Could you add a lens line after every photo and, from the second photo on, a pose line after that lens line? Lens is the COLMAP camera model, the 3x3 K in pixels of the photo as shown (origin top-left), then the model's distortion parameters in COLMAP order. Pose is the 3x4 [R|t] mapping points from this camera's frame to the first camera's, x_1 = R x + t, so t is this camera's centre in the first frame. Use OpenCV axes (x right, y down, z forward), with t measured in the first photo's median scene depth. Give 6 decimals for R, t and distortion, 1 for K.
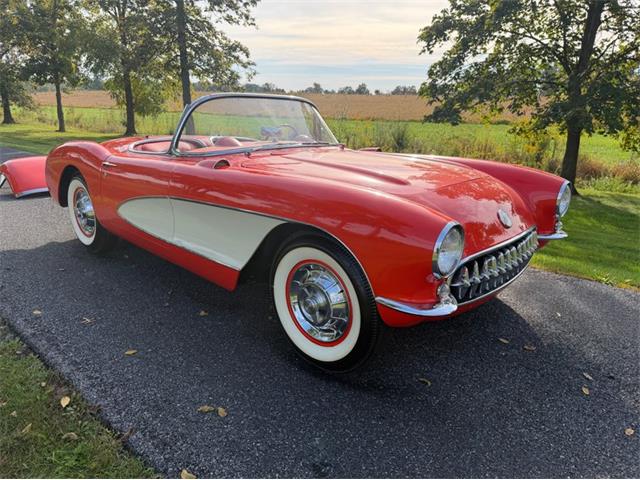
lens RADIAL K [[450.9, 0, 324.9], [0, 450.9, 239.9], [0, 0, 1]] dist [0.015525, -0.034209]
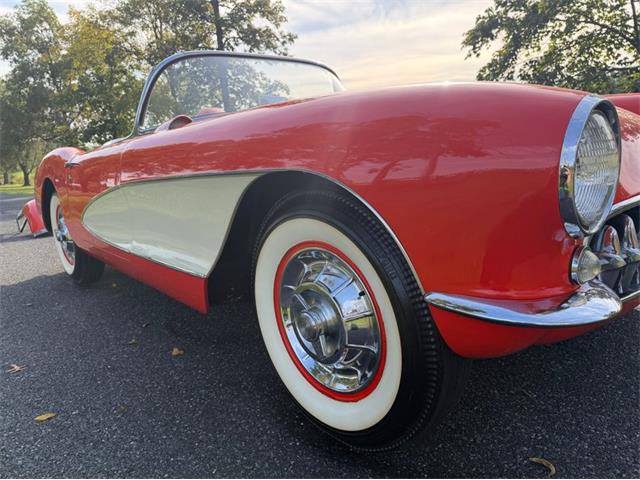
lens RADIAL K [[450.9, 0, 322.8], [0, 450.9, 237.2], [0, 0, 1]] dist [0.015525, -0.034209]
pose [[0.989077, -0.075649, -0.126505, 0.041015], [0.063909, 0.993479, -0.094416, 0.062015], [0.132823, 0.085300, 0.987462, 0.305014]]
